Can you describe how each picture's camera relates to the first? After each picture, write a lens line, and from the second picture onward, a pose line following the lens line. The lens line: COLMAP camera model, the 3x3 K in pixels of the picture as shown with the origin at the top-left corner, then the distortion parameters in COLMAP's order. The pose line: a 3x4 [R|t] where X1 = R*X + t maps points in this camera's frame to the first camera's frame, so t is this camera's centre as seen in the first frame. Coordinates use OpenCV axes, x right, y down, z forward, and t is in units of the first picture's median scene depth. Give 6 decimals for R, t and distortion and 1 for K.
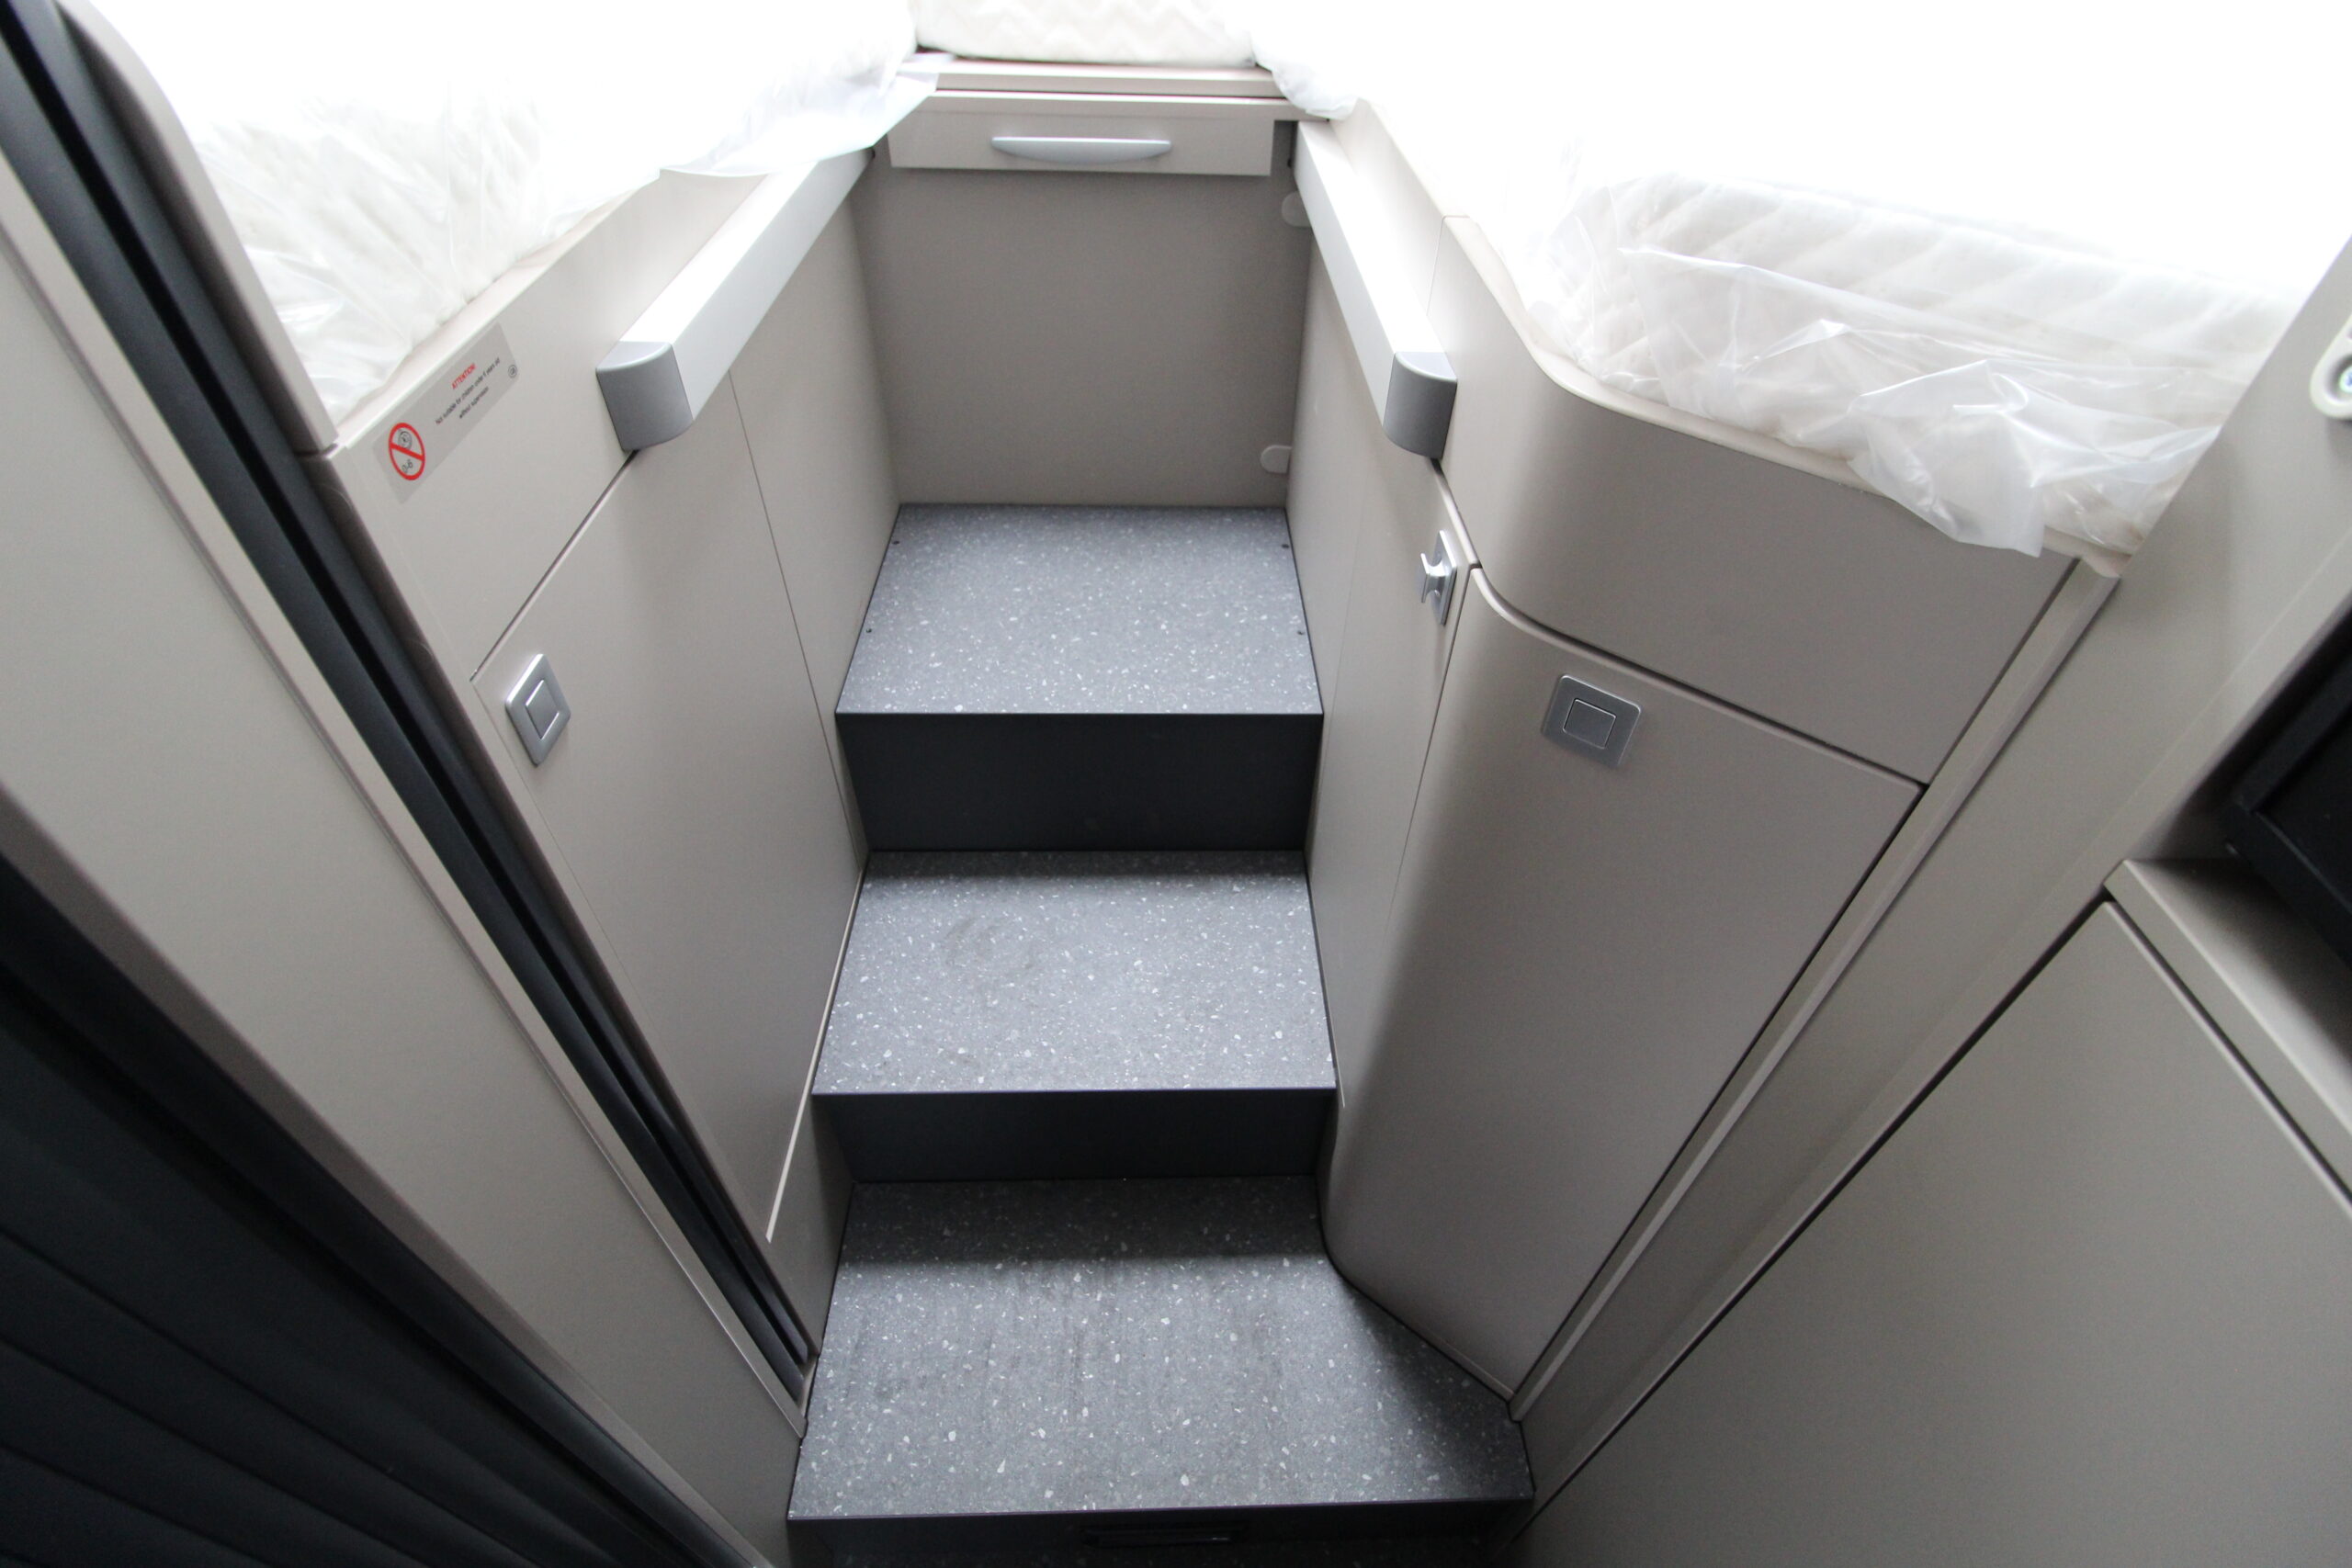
lens RADIAL K [[1091.4, 0, 1183.9], [0, 1091.4, 788.9], [0, 0, 1]] dist [-0.005078, -0.009968]
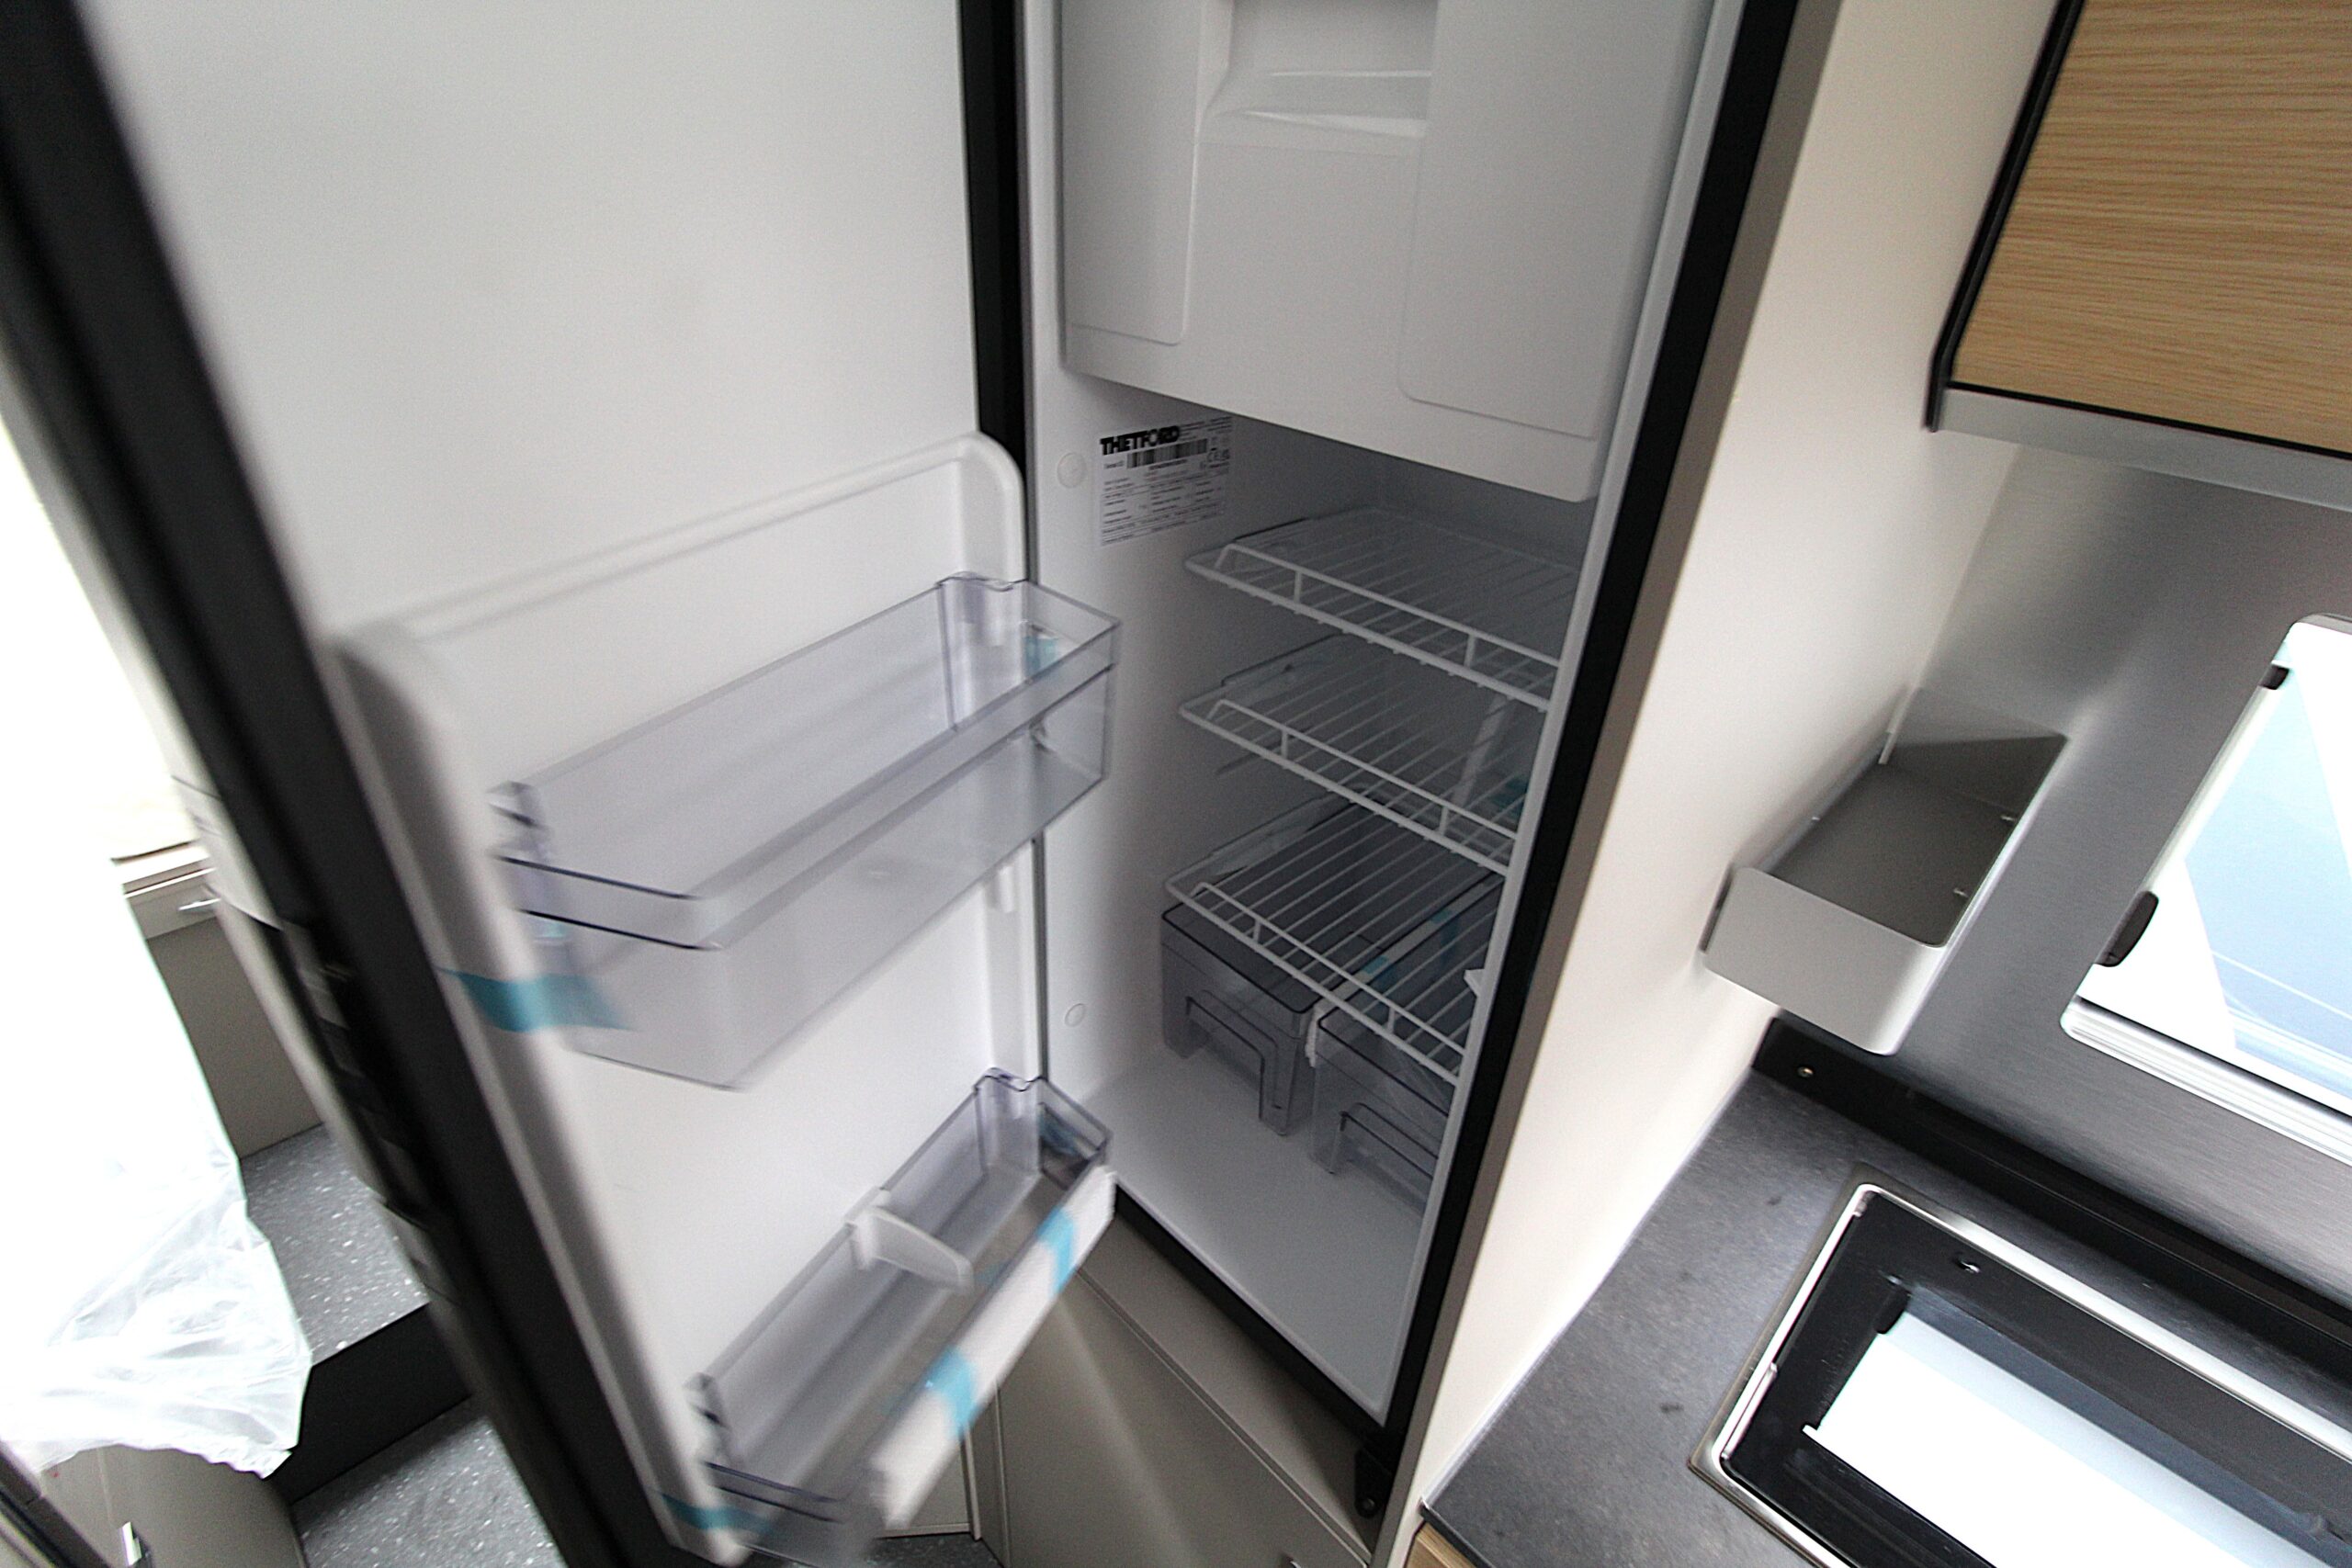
lens RADIAL K [[1091.4, 0, 1181.6], [0, 1091.4, 784.5], [0, 0, 1]] dist [-0.005078, -0.009968]
pose [[0.728899, -0.346104, 0.590693, -0.017670], [0.456794, 0.888530, -0.043056, -0.143876], [-0.509946, 0.301208, 0.805747, -0.602044]]
